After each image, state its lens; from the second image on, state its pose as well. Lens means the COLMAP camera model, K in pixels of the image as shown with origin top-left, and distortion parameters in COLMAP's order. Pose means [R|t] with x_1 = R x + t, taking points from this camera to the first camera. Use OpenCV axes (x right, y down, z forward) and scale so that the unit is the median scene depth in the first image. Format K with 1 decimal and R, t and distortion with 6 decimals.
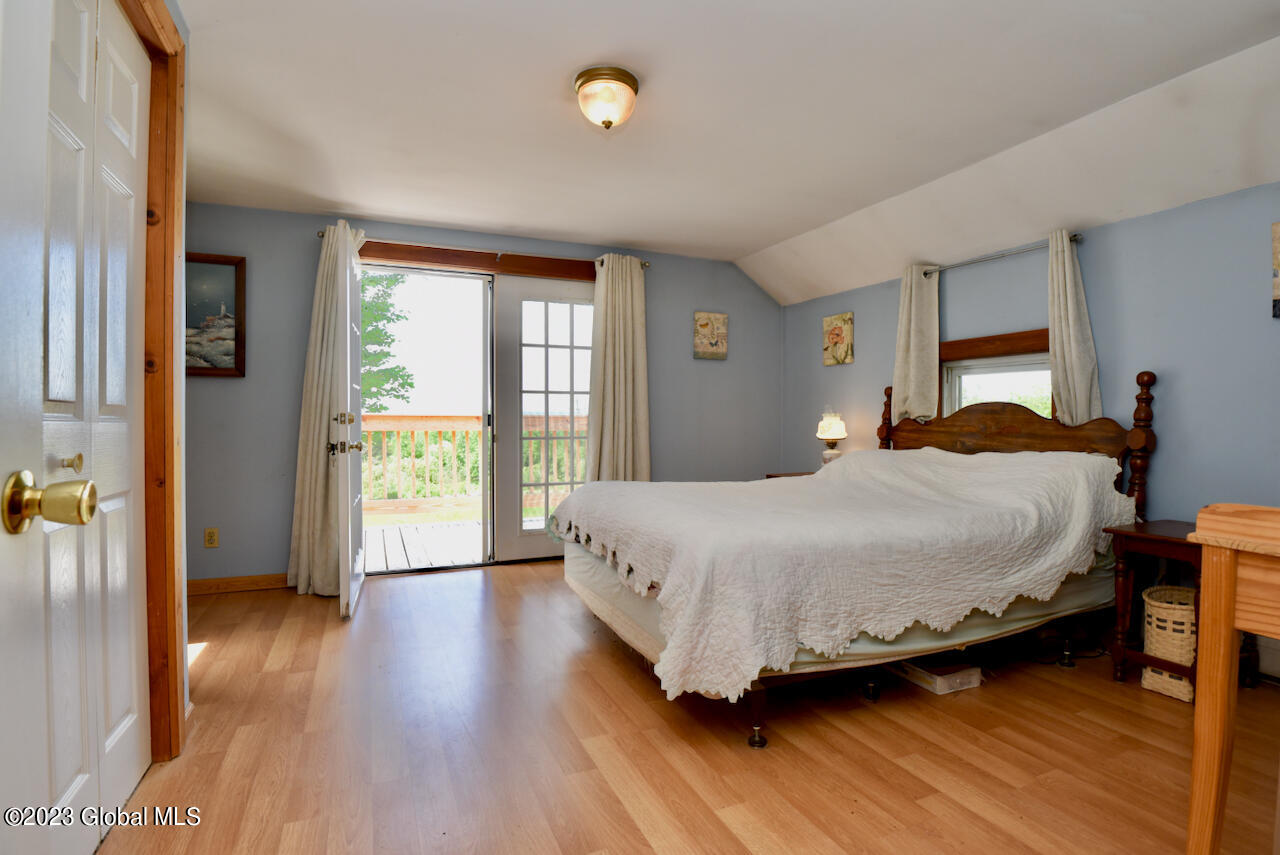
lens RADIAL K [[640.5, 0, 640.0], [0, 640.5, 427.5], [0, 0, 1]] dist [-0.019627, -0.006511]
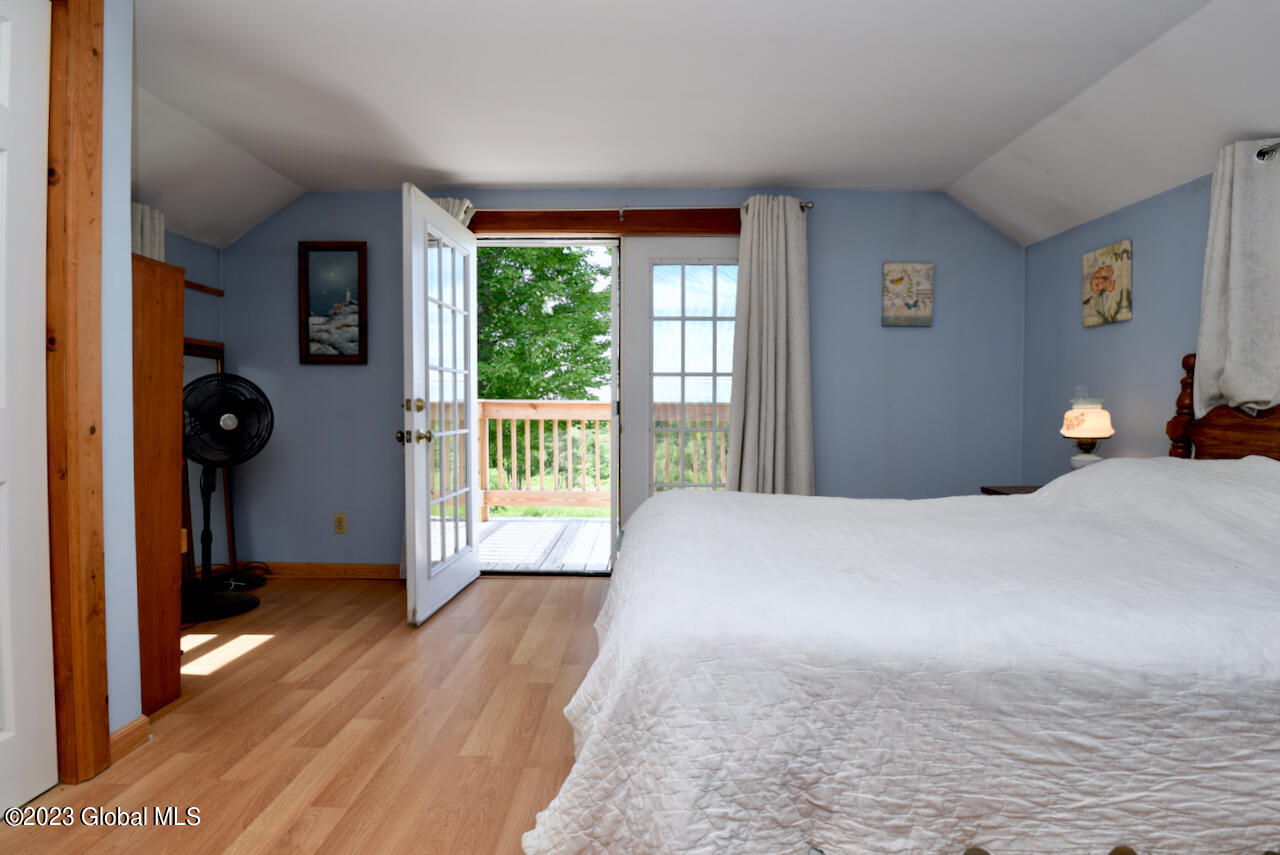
lens RADIAL K [[640.5, 0, 640.0], [0, 640.5, 427.5], [0, 0, 1]] dist [-0.019627, -0.006511]
pose [[0.913228, 0.013979, -0.407208, 0.157169], [-0.007575, 0.999821, 0.017334, -0.000319], [0.407377, -0.012745, 0.913171, 0.242718]]
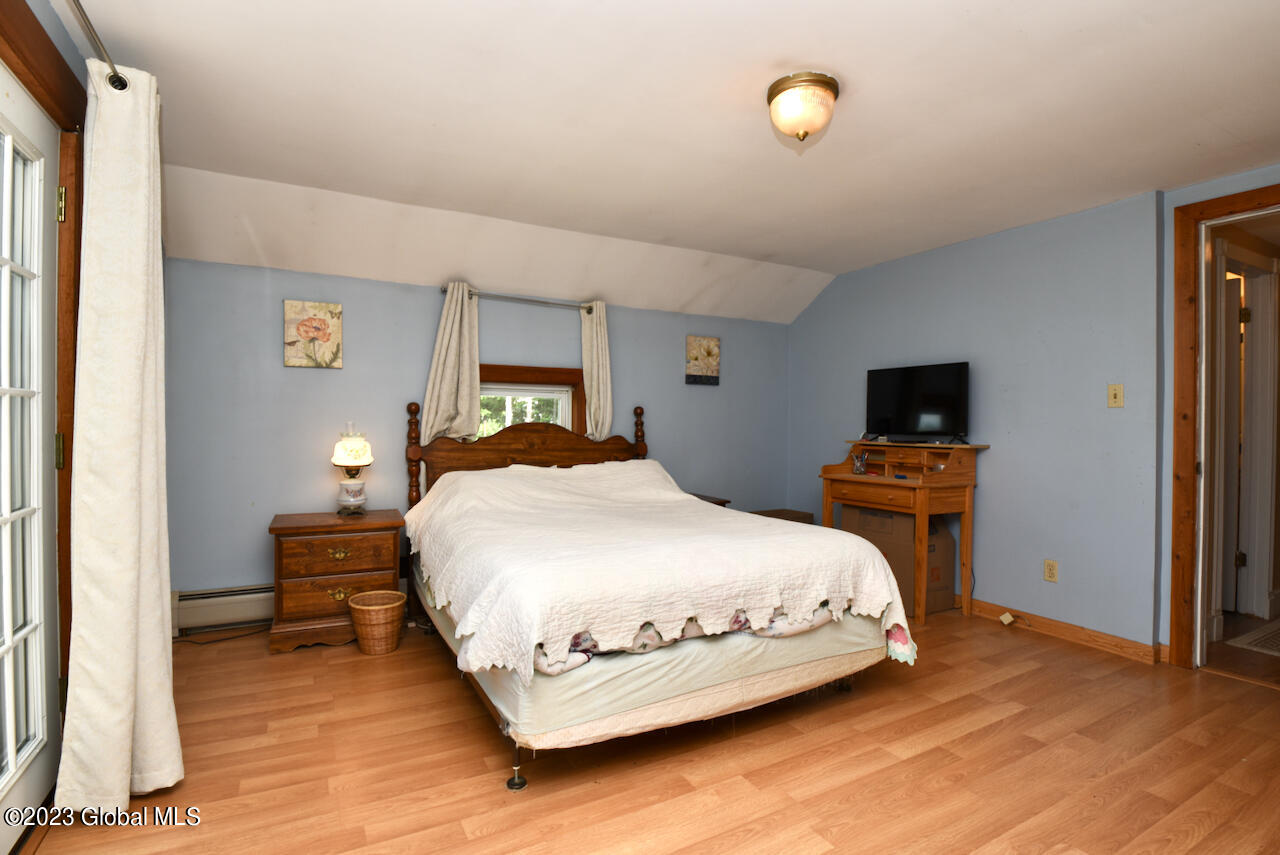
lens RADIAL K [[640.5, 0, 640.0], [0, 640.5, 427.5], [0, 0, 1]] dist [-0.019627, -0.006511]
pose [[-0.101515, 0.006639, 0.994812, -0.545757], [0.016162, 0.999857, -0.005023, -0.018558], [-0.994703, 0.015568, -0.101608, 0.777733]]
